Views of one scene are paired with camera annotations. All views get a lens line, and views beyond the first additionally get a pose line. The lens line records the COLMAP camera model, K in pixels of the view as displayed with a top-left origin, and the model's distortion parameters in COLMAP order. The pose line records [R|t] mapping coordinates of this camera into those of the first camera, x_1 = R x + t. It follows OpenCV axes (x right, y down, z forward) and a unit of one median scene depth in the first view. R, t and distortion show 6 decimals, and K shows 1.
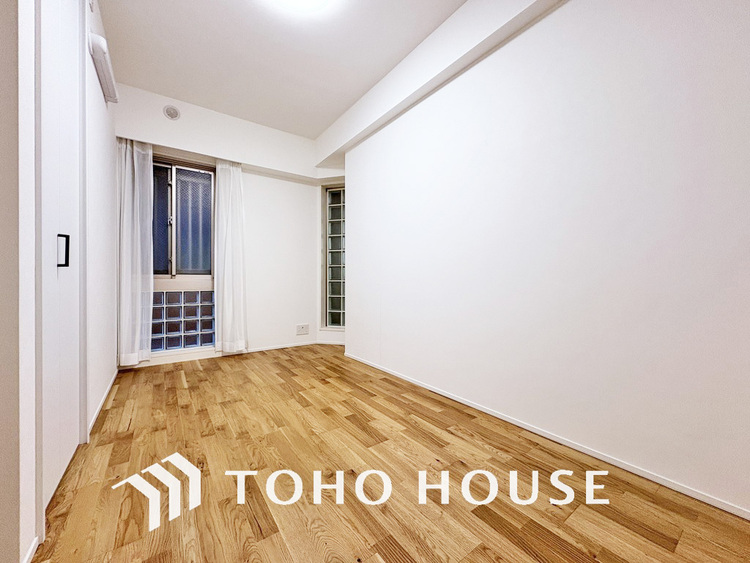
lens RADIAL K [[299.9, 0, 377.6], [0, 299.9, 281.6], [0, 0, 1]] dist [0.000084, 0.001226]
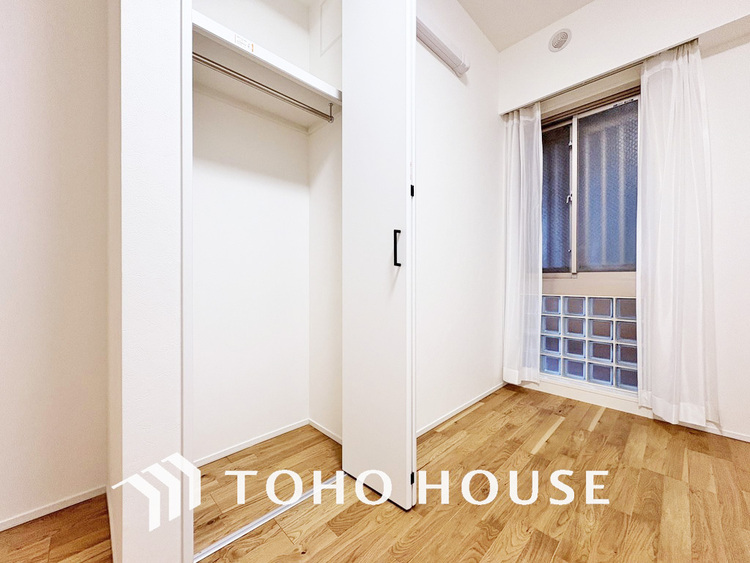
lens RADIAL K [[299.9, 0, 375.5], [0, 299.9, 278.8], [0, 0, 1]] dist [0.000084, 0.001226]
pose [[0.147020, 0.003602, -0.989127, -0.051375], [-0.006037, 0.999978, 0.002744, -0.007373], [0.989115, 0.005568, 0.147038, 0.437896]]
